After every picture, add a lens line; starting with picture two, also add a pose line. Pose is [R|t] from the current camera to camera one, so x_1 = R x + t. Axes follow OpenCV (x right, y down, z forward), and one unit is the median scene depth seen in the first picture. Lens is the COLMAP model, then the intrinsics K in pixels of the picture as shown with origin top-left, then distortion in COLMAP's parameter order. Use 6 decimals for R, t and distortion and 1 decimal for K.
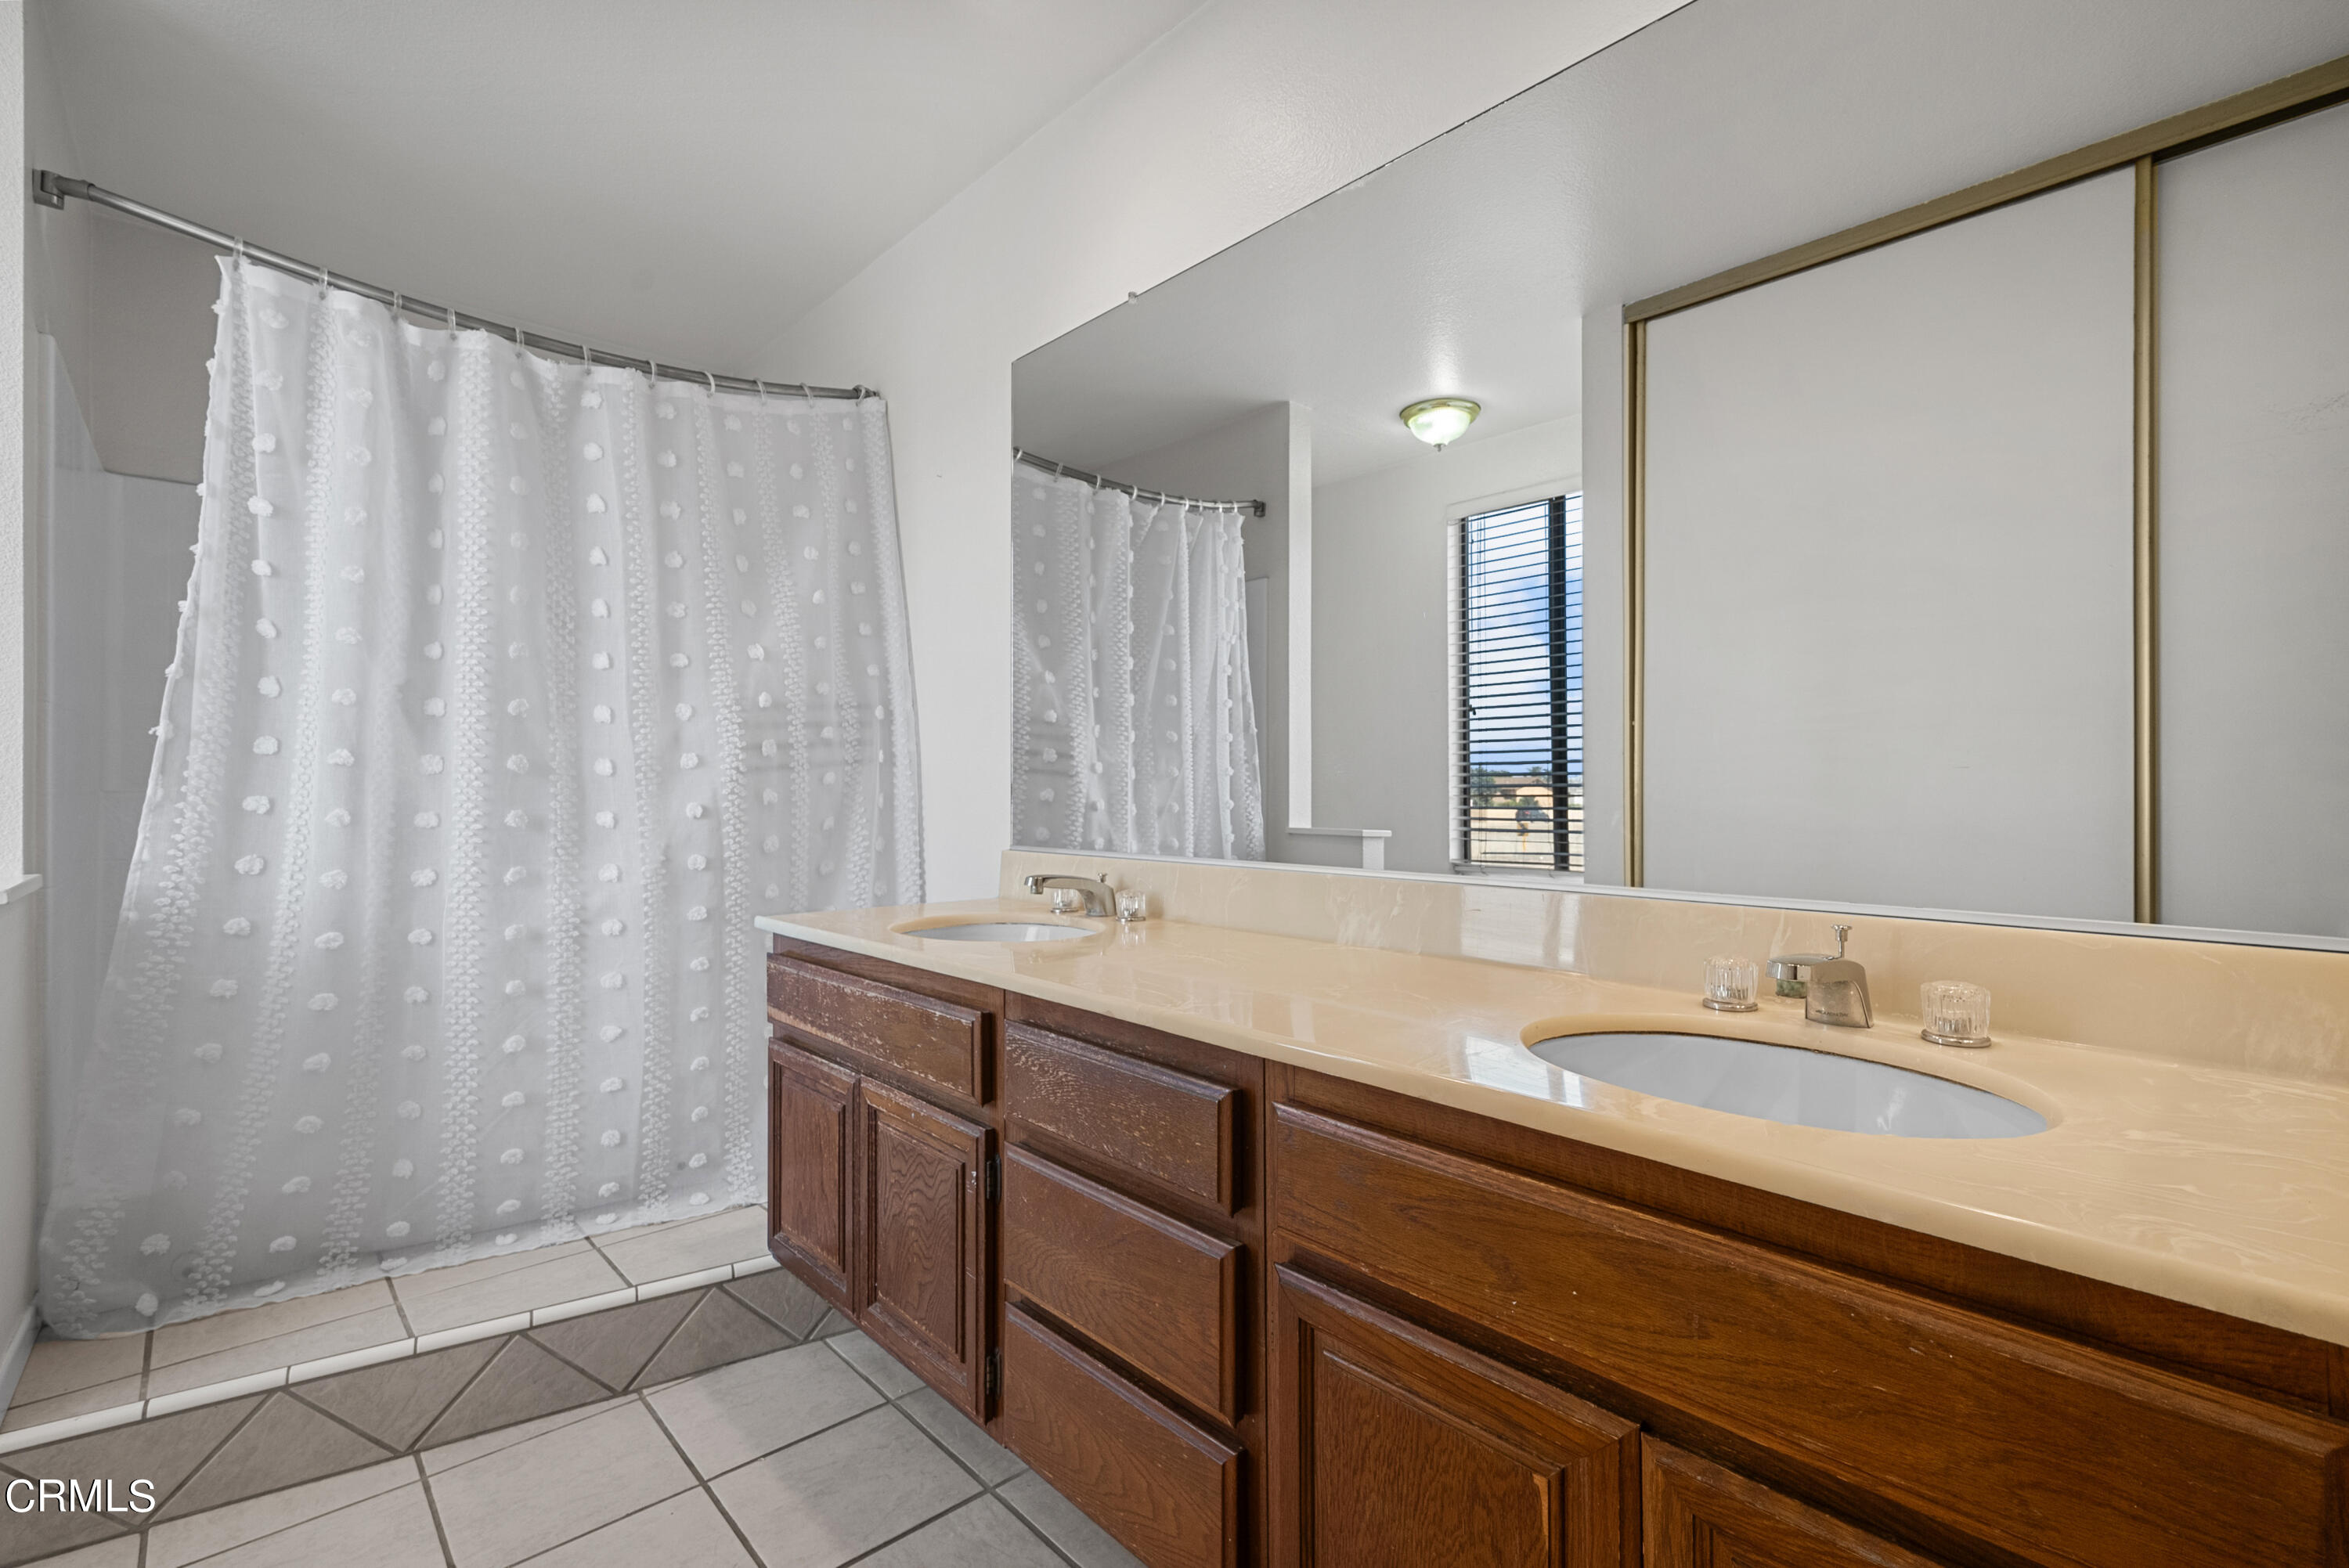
lens RADIAL K [[1007.5, 0, 1174.5], [0, 1007.5, 784.0], [0, 0, 1]] dist [0.000027, -0.000185]
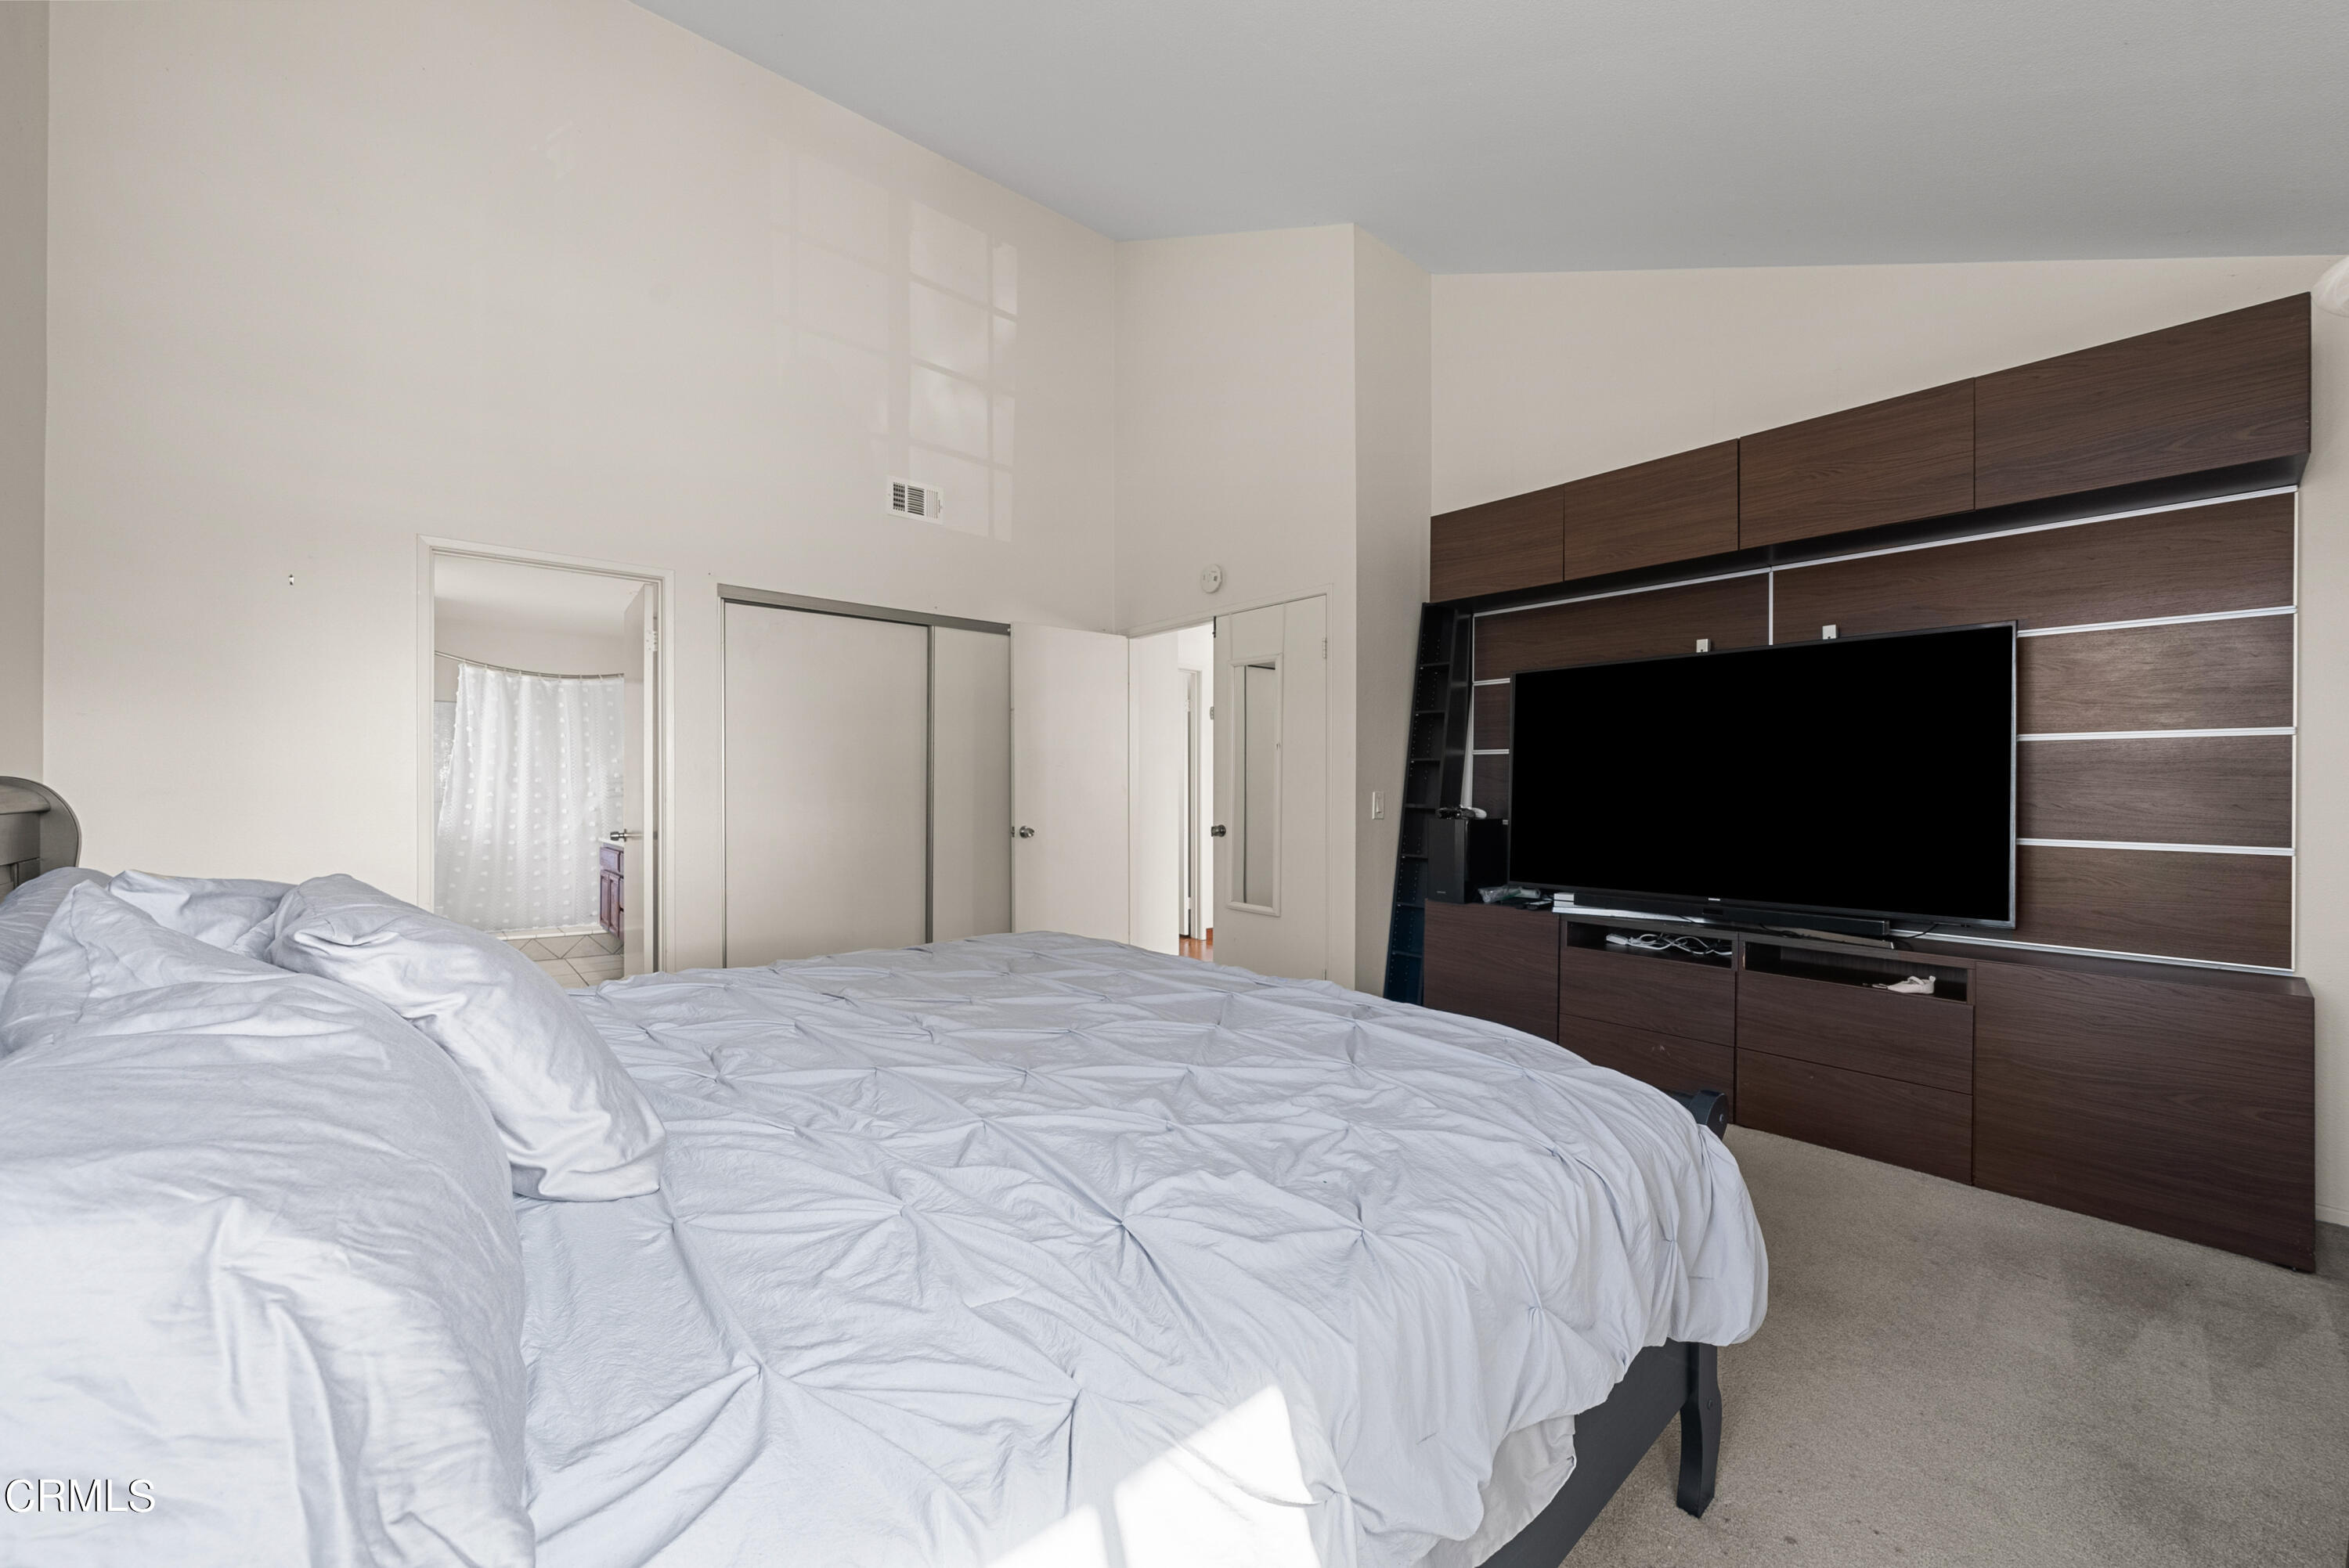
lens RADIAL K [[868.1, 0, 1174.3], [0, 868.1, 798.4], [0, 0, 1]] dist [-0.000025, -0.000016]
pose [[0.999267, 0.002249, -0.038208, 1.766567], [-0.001930, 0.999963, 0.008381, -0.041583], [0.038226, -0.008301, 0.999235, -2.046857]]
